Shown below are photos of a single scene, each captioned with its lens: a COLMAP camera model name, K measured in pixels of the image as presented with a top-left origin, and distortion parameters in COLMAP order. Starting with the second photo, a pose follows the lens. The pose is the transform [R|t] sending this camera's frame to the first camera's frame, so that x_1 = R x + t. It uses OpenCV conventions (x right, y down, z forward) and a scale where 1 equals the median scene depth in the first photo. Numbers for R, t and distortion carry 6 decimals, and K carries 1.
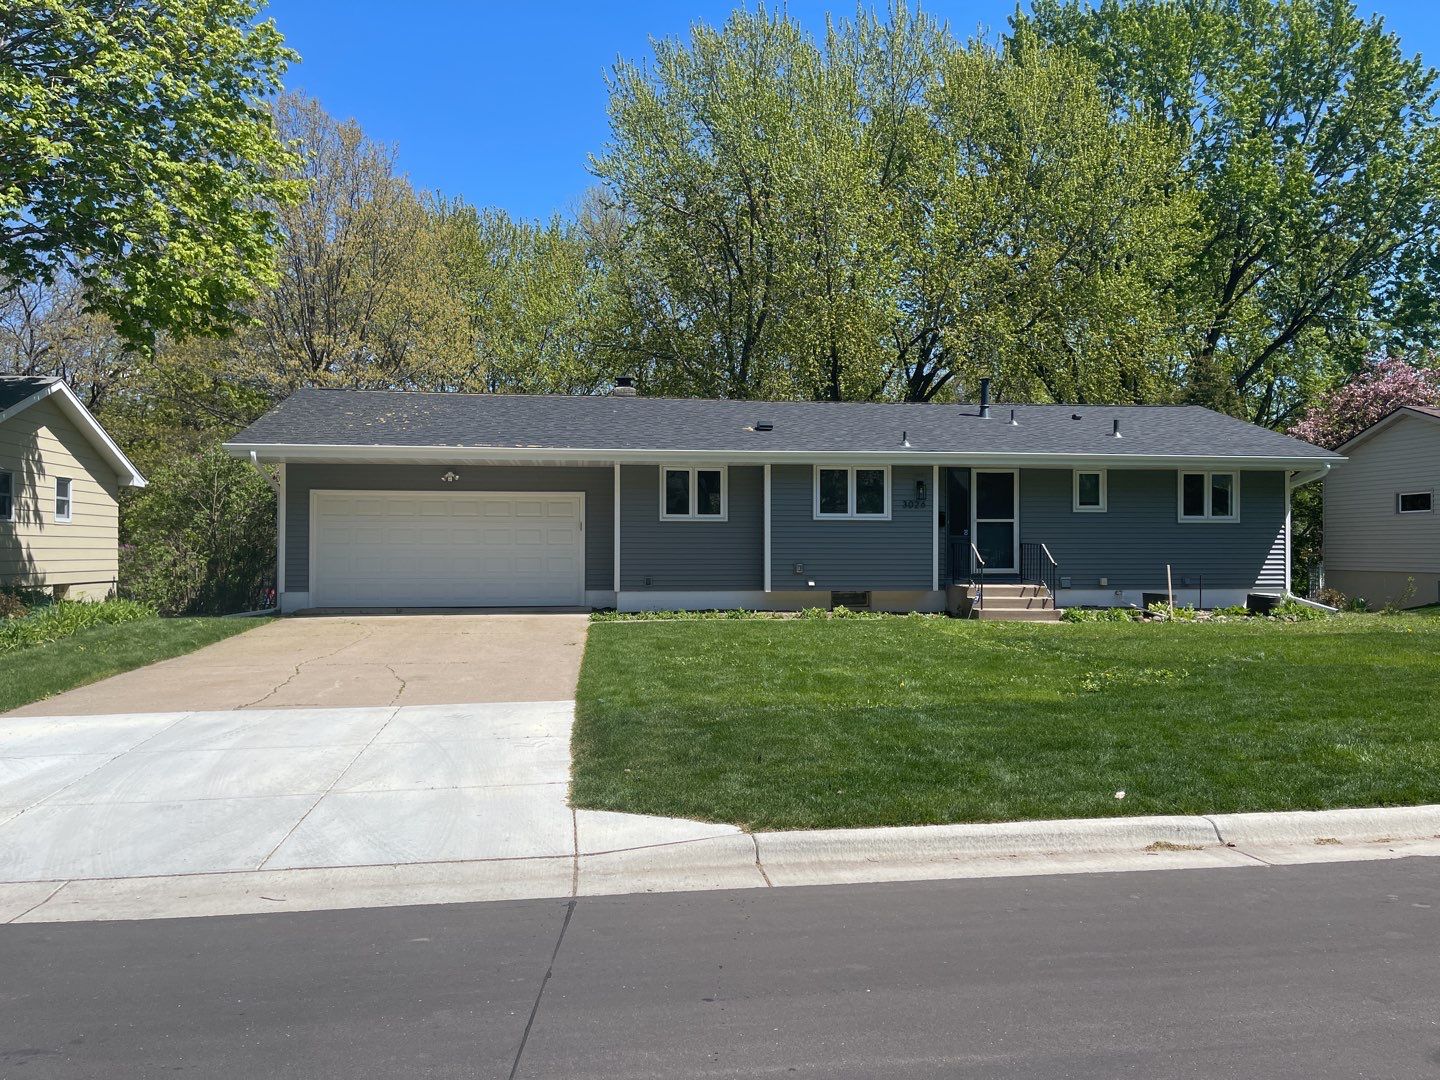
lens RADIAL K [[1096.1, 0, 720.0], [0, 1096.1, 540.0], [0, 0, 1]] dist [0.020614, 0.007266]
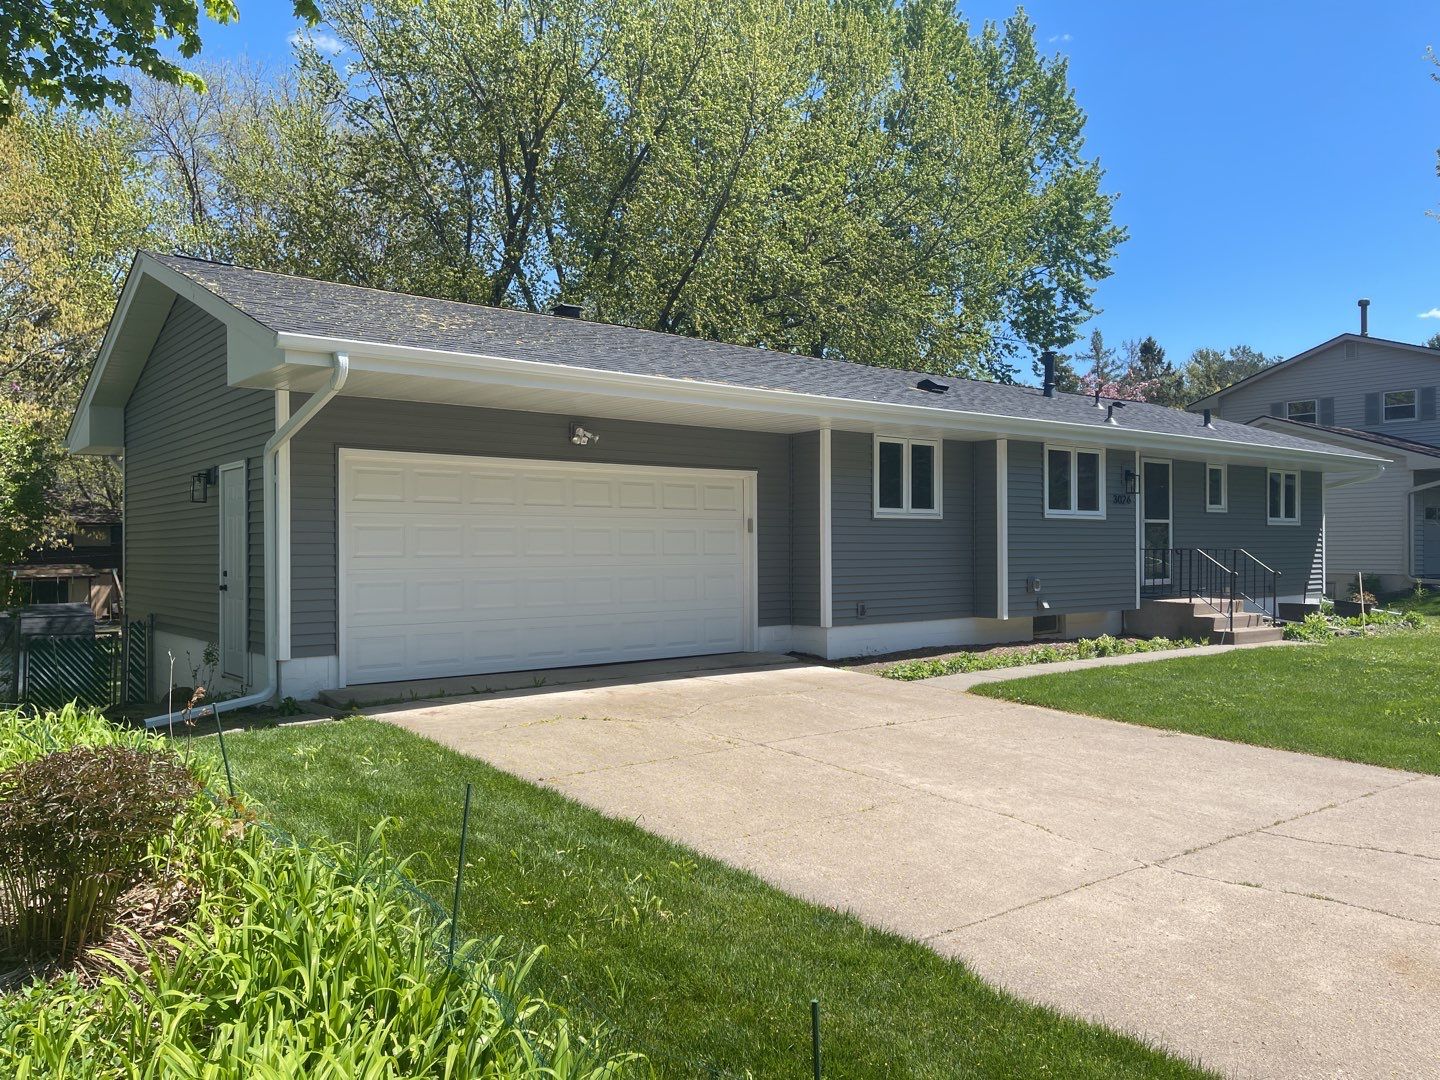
lens RADIAL K [[1069.0, 0, 720.0], [0, 1069.0, 540.0], [0, 0, 1]] dist [0.028262, -0.001874]
pose [[0.856528, -0.001789, 0.516098, -0.469688], [0.000261, 0.999995, 0.003033, -0.006000], [-0.516101, -0.002464, 0.856524, 0.493073]]
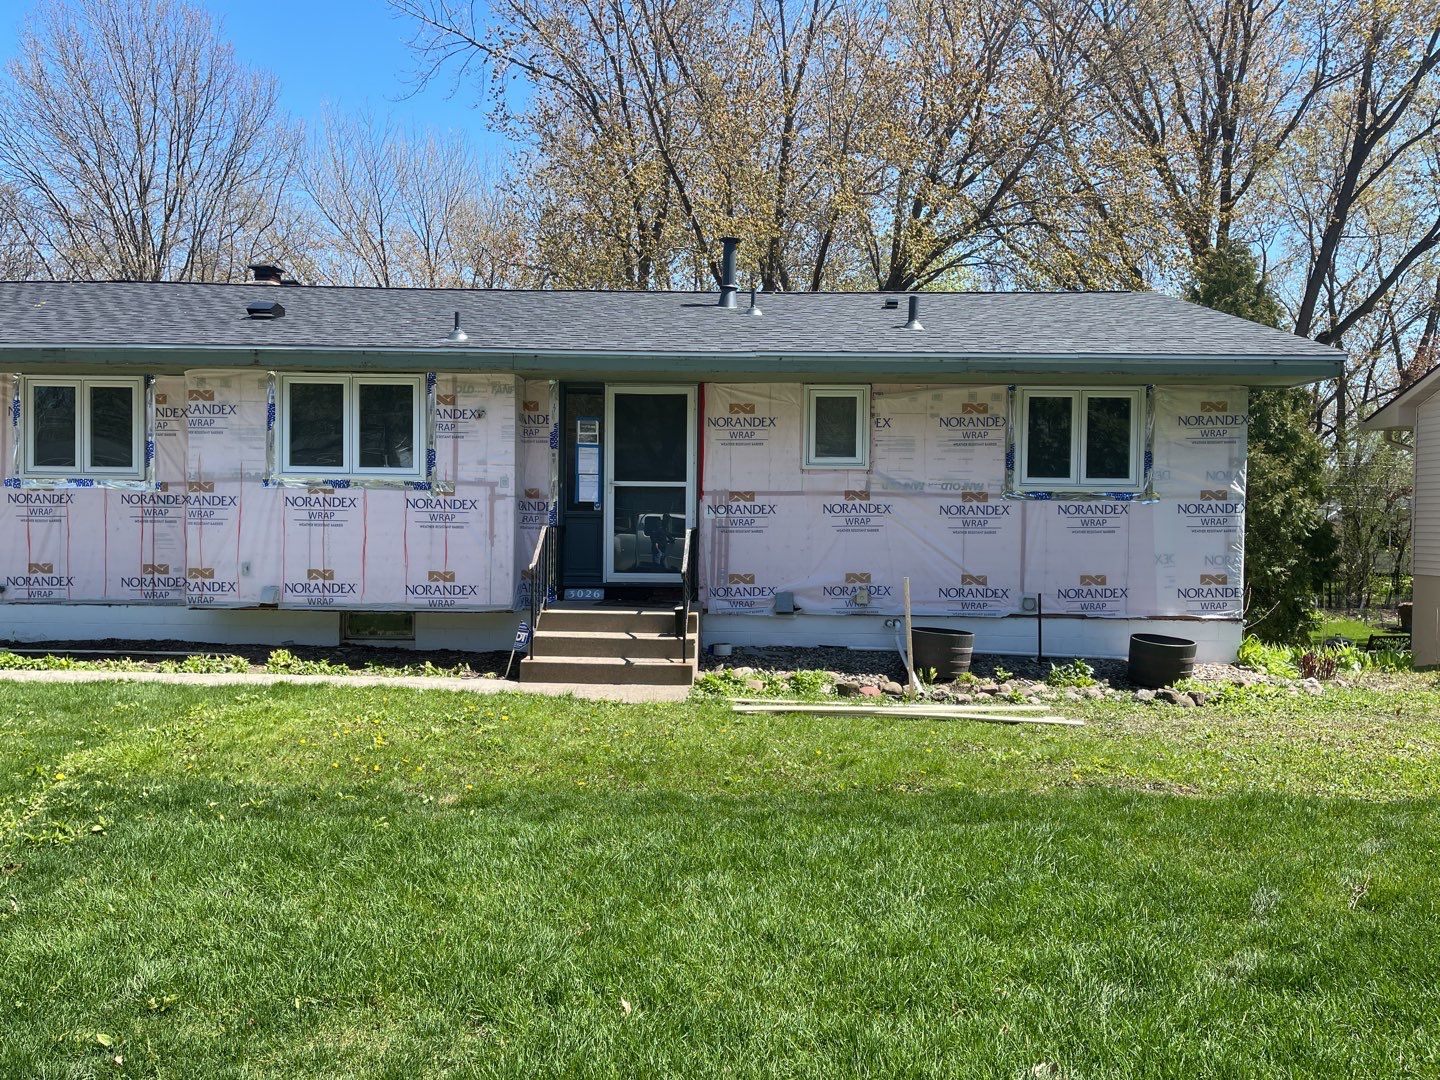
lens RADIAL K [[1006.6, 0, 753.9], [0, 1006.6, 544.1], [0, 0, 1]] dist [0.158036, -0.189273]
pose [[0.986825, 0.016172, -0.160983, 0.398242], [-0.011023, 0.999400, 0.032826, -0.004808], [0.161418, -0.030619, 0.986411, 0.534762]]
